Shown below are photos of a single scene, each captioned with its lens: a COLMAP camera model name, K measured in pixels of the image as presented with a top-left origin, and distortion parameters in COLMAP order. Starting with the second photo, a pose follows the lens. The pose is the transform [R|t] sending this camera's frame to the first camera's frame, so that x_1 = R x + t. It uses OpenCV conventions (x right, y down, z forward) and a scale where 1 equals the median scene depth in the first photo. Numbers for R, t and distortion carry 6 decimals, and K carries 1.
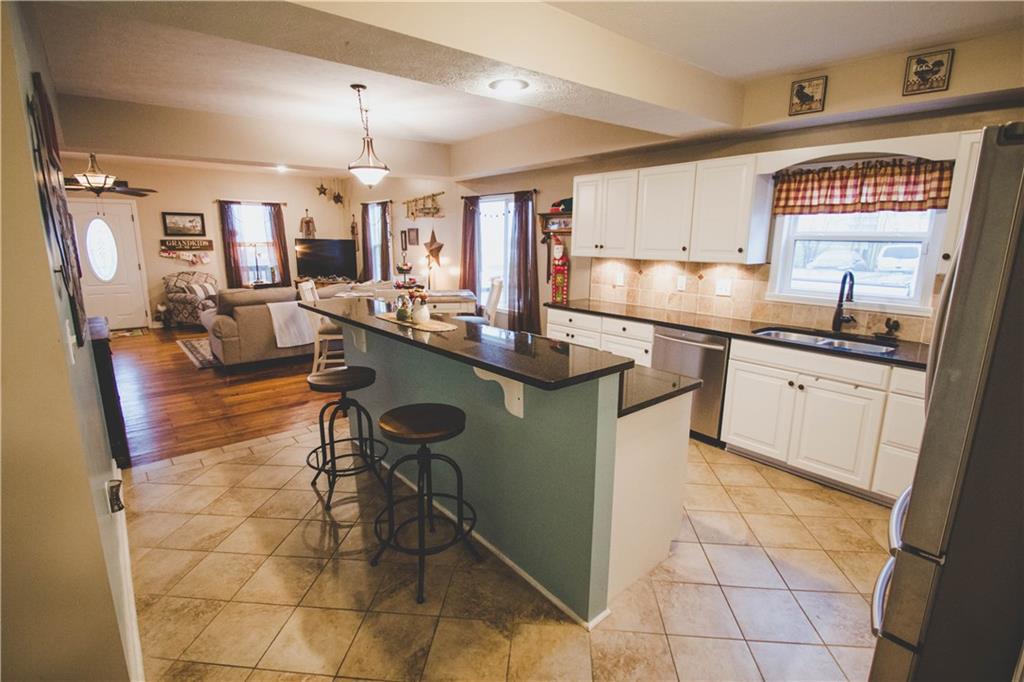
lens RADIAL K [[483.4, 0, 515.1], [0, 483.4, 340.6], [0, 0, 1]] dist [0.021135, -0.022532]
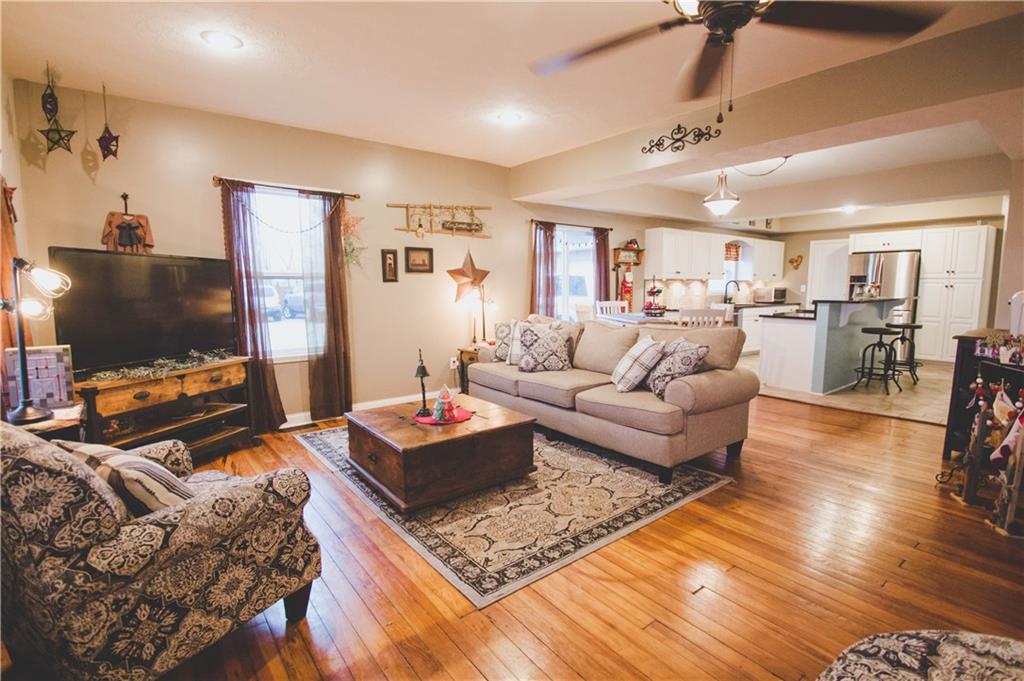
lens RADIAL K [[477.0, 0, 513.8], [0, 477.0, 339.7], [0, 0, 1]] dist [0.016356, -0.019440]
pose [[0.039235, -0.116906, 0.992368, -1.591783], [0.214038, 0.971064, 0.105934, -0.280273], [-0.976037, 0.208248, 0.063122, 1.585800]]
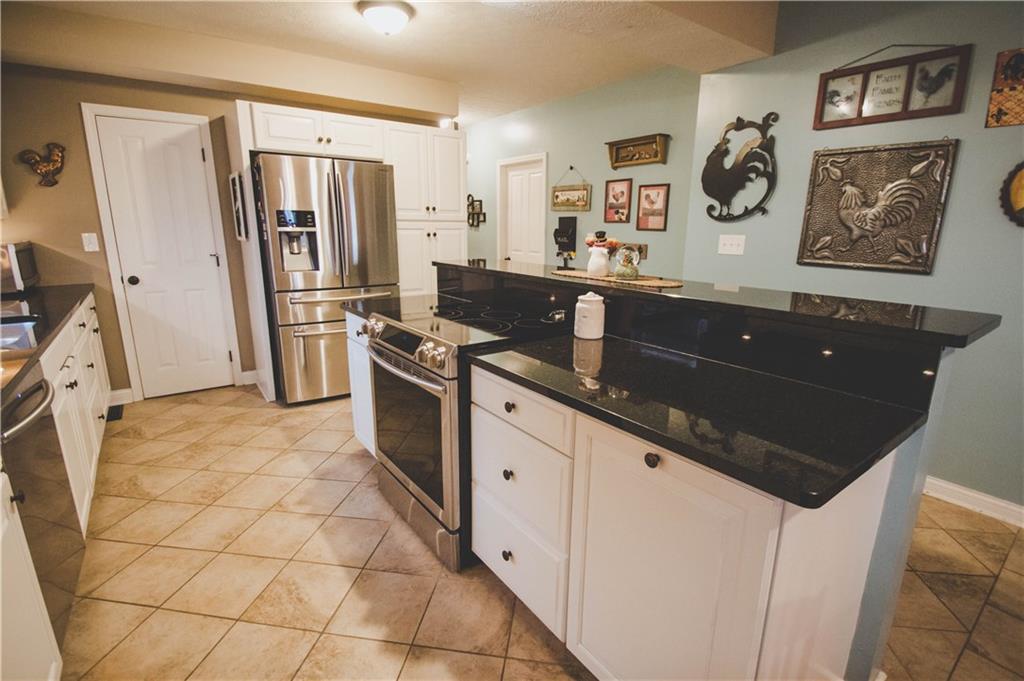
lens RADIAL K [[477.0, 0, 513.8], [0, 477.0, 339.7], [0, 0, 1]] dist [0.016356, -0.019440]
pose [[-0.998367, -0.022894, 0.052345, -0.055330], [0.002008, 0.901569, 0.432631, -0.182959], [-0.057097, 0.432029, -0.900050, 1.104996]]
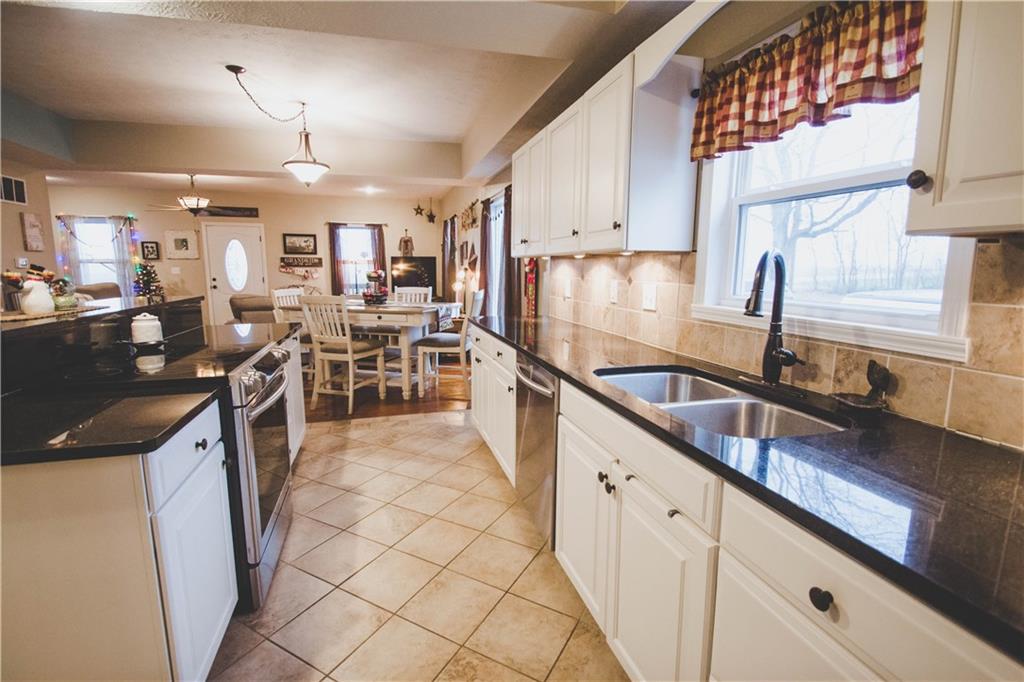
lens RADIAL K [[477.0, 0, 513.8], [0, 477.0, 340.2], [0, 0, 1]] dist [0.016356, -0.019440]
pose [[0.912225, 0.059779, -0.405304, 0.487272], [-0.084288, 0.995519, -0.042877, -0.014988], [0.400925, 0.073276, 0.913176, 0.370871]]
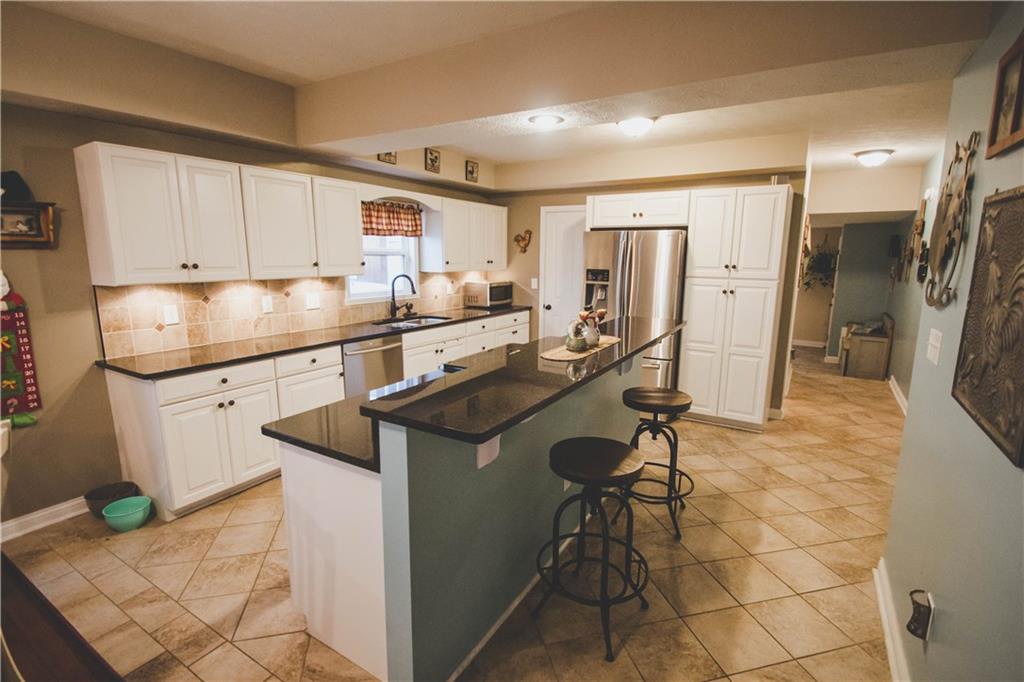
lens RADIAL K [[483.4, 0, 515.1], [0, 483.4, 340.6], [0, 0, 1]] dist [0.021135, -0.022532]
pose [[-0.320883, -0.175140, 0.930785, -0.631663], [0.190942, 0.950613, 0.244696, -0.186356], [-0.927672, 0.256244, -0.271594, 0.845548]]
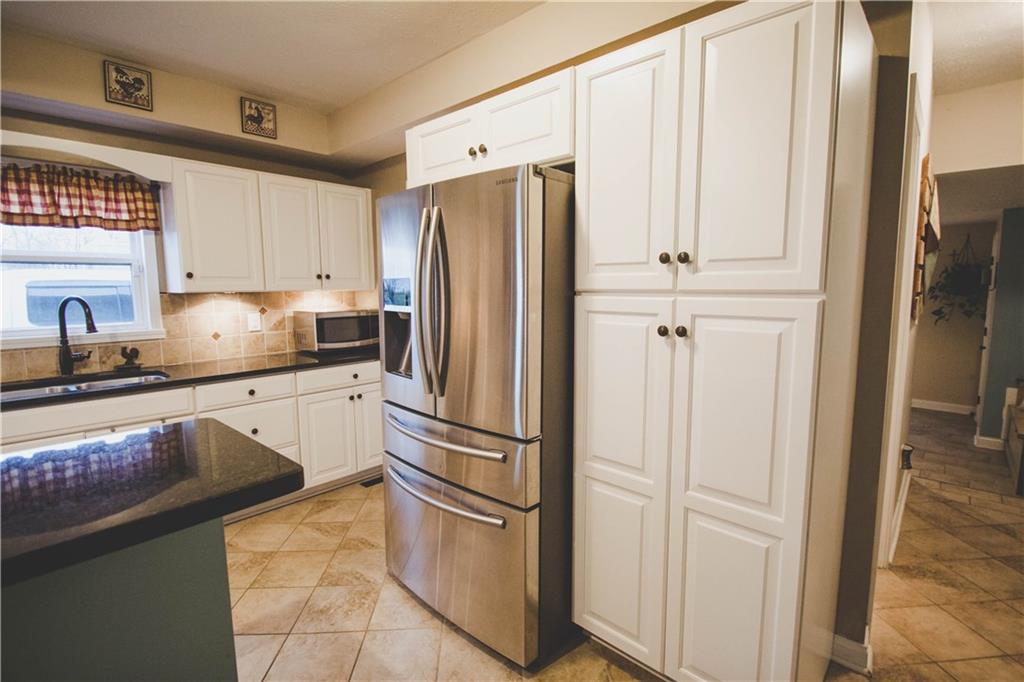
lens RADIAL K [[477.0, 0, 513.8], [0, 477.0, 340.2], [0, 0, 1]] dist [0.016356, -0.019440]
pose [[-0.138005, -0.115651, 0.983656, -0.149775], [0.216175, 0.965697, 0.143869, -0.022436], [-0.966552, 0.232496, -0.108270, 0.294259]]
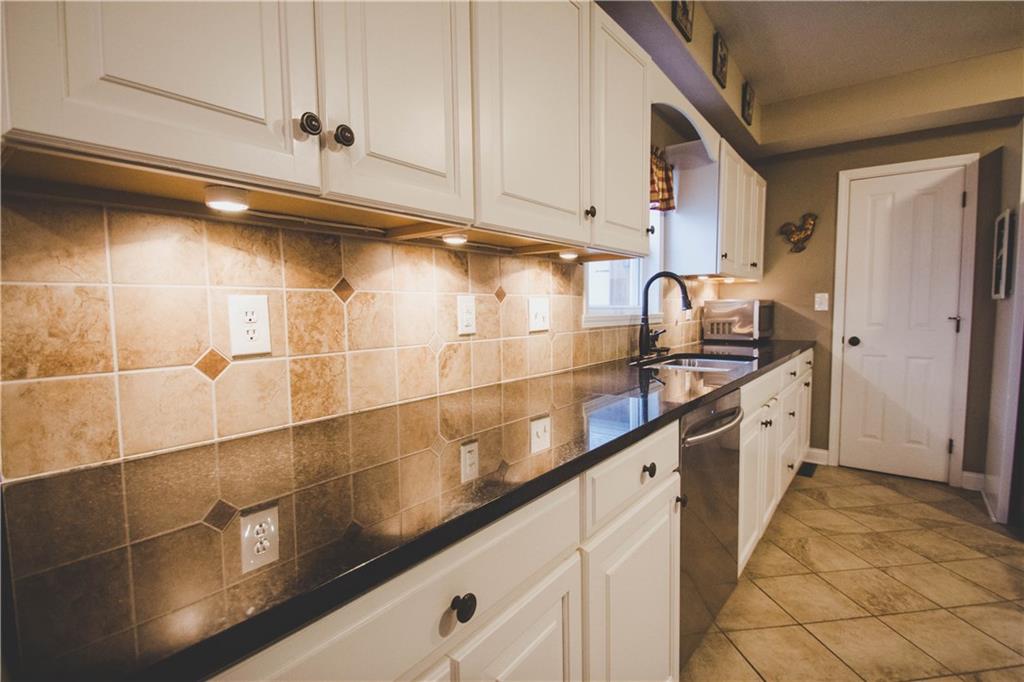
lens RADIAL K [[483.4, 0, 515.1], [0, 483.4, 340.6], [0, 0, 1]] dist [0.021135, -0.022532]
pose [[-0.216431, -0.070915, 0.973719, -0.017754], [0.213039, 0.969893, 0.117988, -0.135167], [-0.952771, 0.232976, -0.194807, 1.047790]]
